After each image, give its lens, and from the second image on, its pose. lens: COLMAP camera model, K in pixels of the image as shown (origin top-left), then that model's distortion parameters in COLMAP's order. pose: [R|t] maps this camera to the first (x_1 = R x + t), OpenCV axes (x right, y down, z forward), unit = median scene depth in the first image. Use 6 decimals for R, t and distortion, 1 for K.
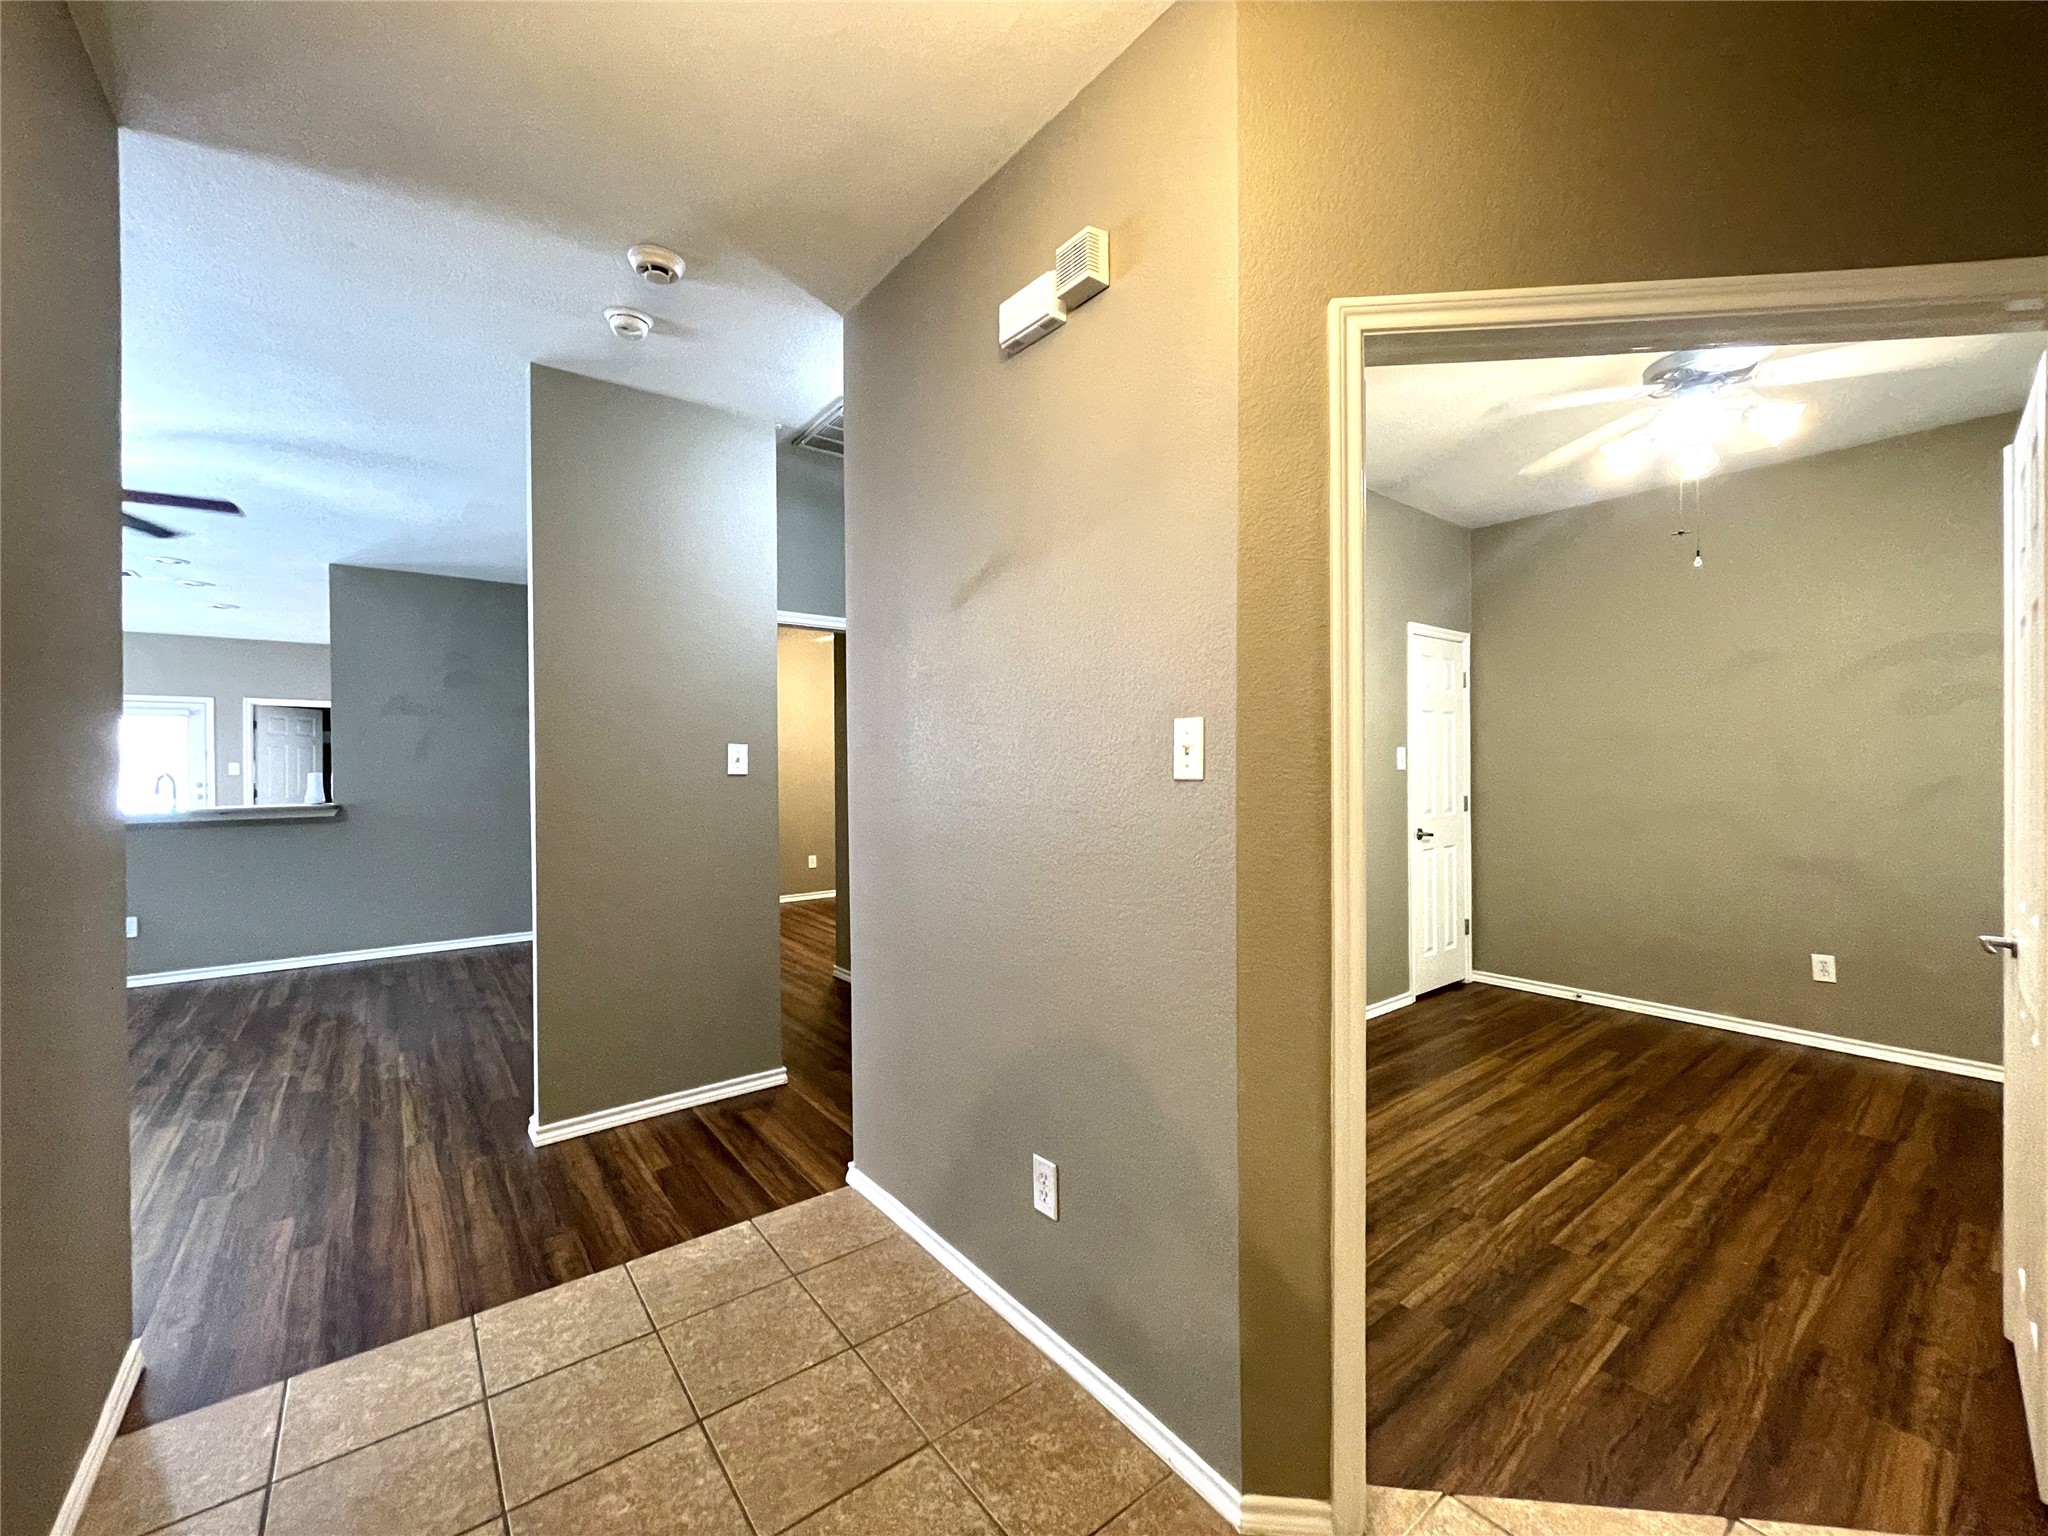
lens RADIAL K [[821.6, 0, 1030.6], [0, 821.6, 768.9], [0, 0, 1]] dist [0.003961, -0.001015]
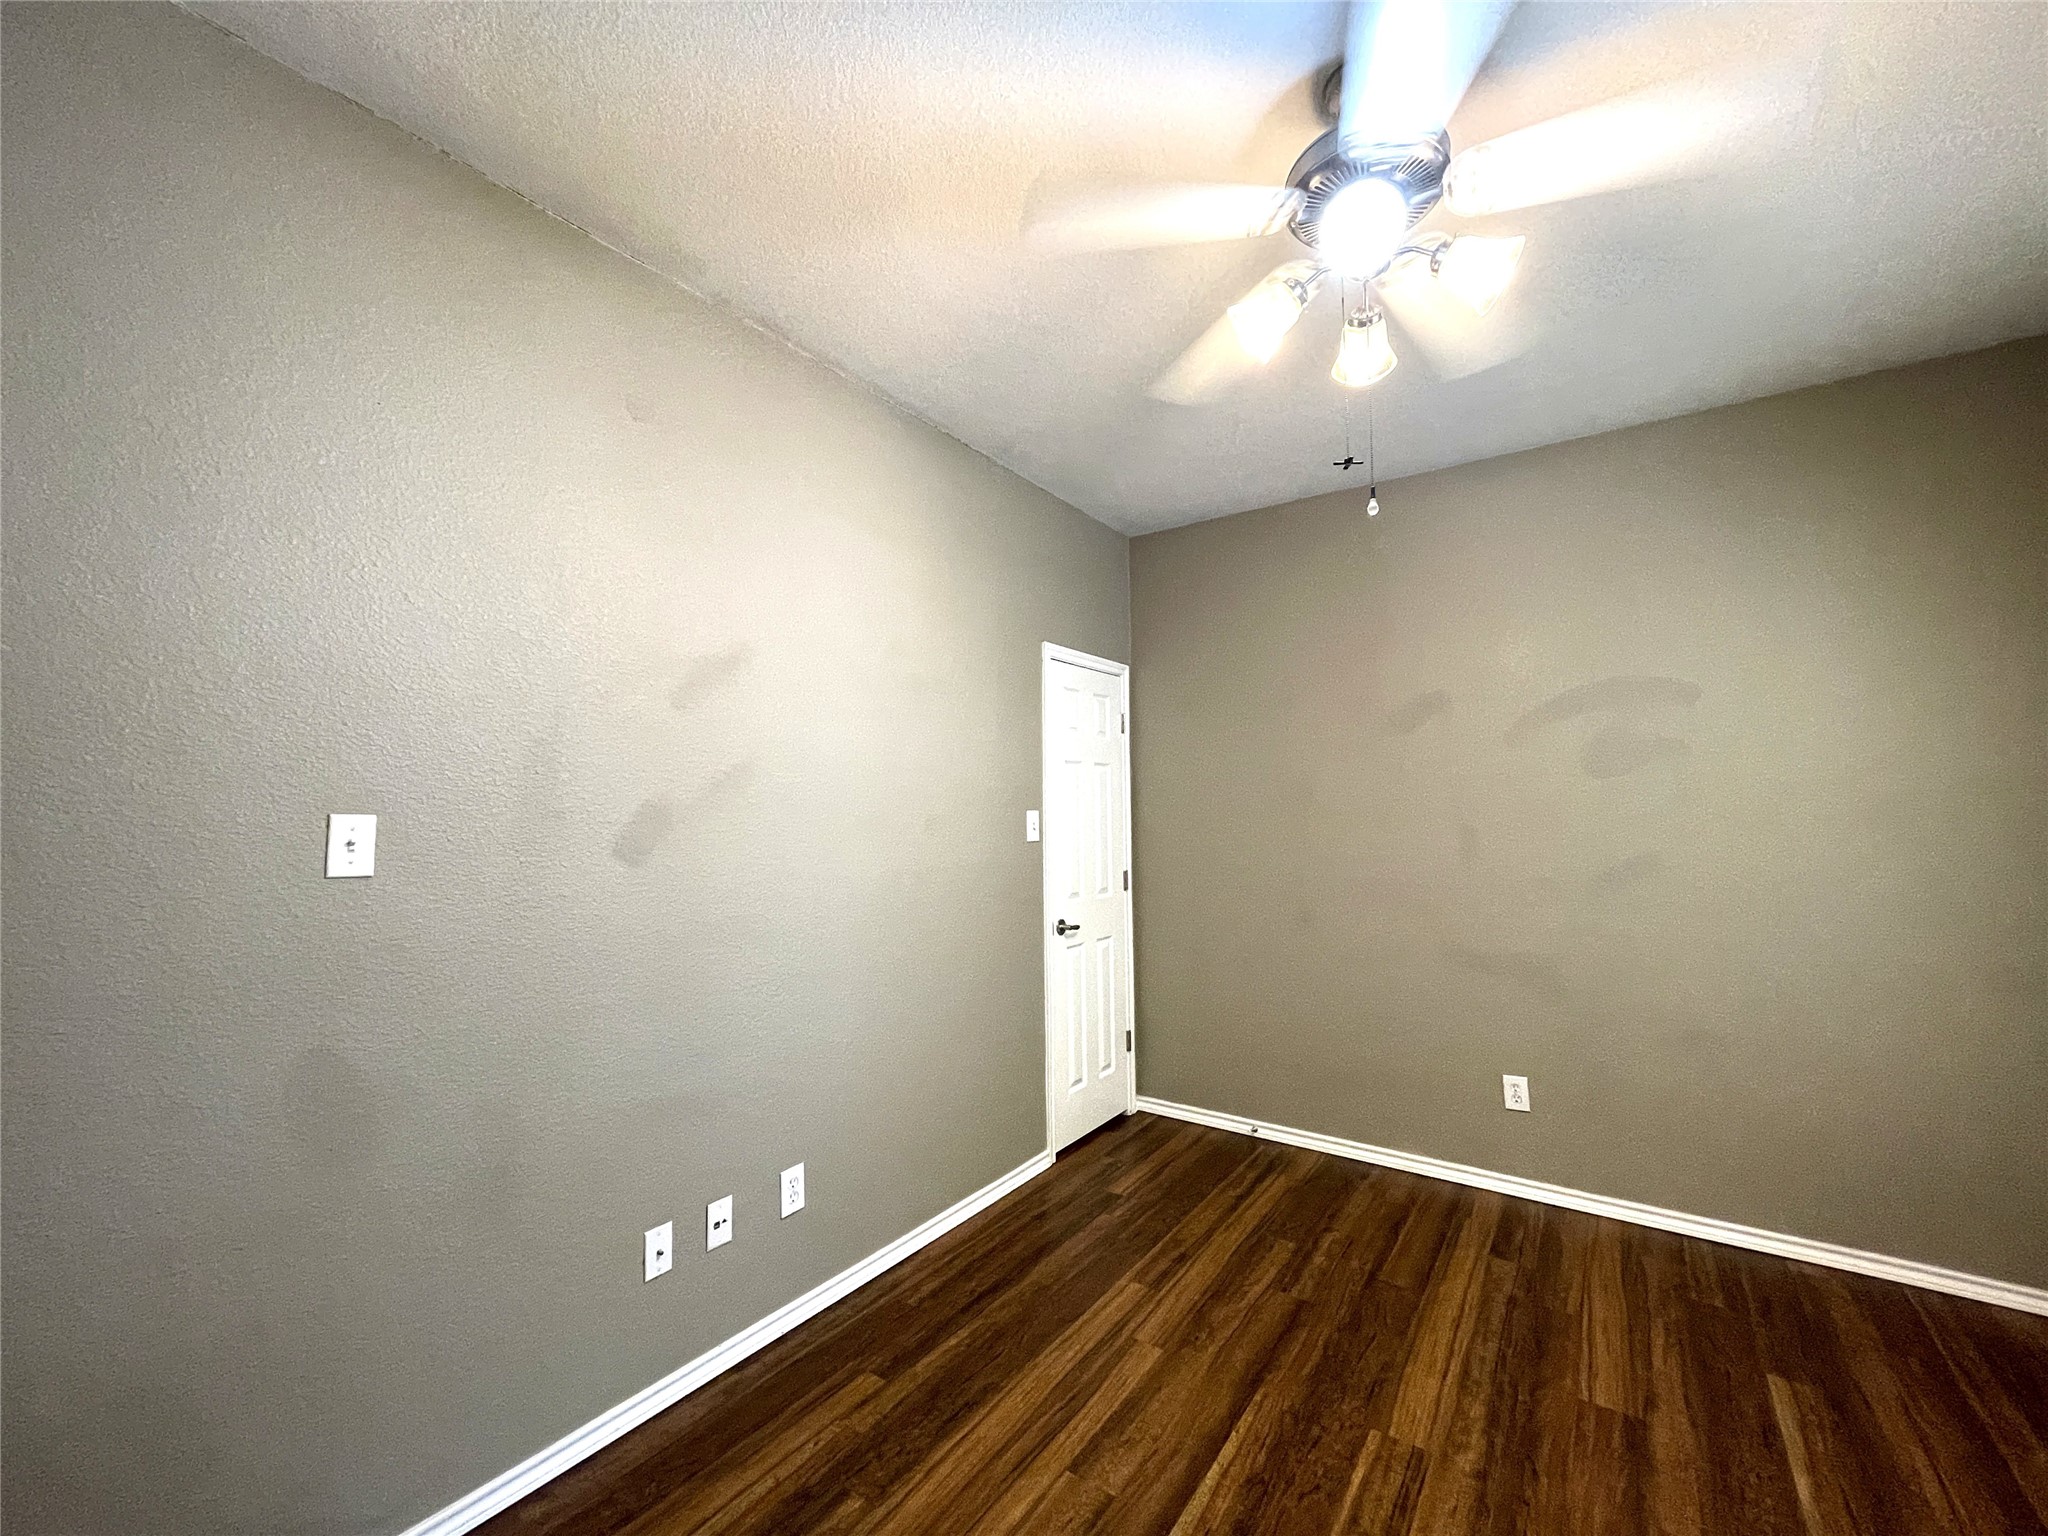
lens RADIAL K [[821.6, 0, 1022.5], [0, 821.6, 765.3], [0, 0, 1]] dist [0.003961, -0.001015]
pose [[0.960737, 0.017236, 0.276924, 0.245920], [-0.000153, 0.998101, -0.061593, -0.021584], [-0.277460, 0.059132, 0.958916, 0.309447]]
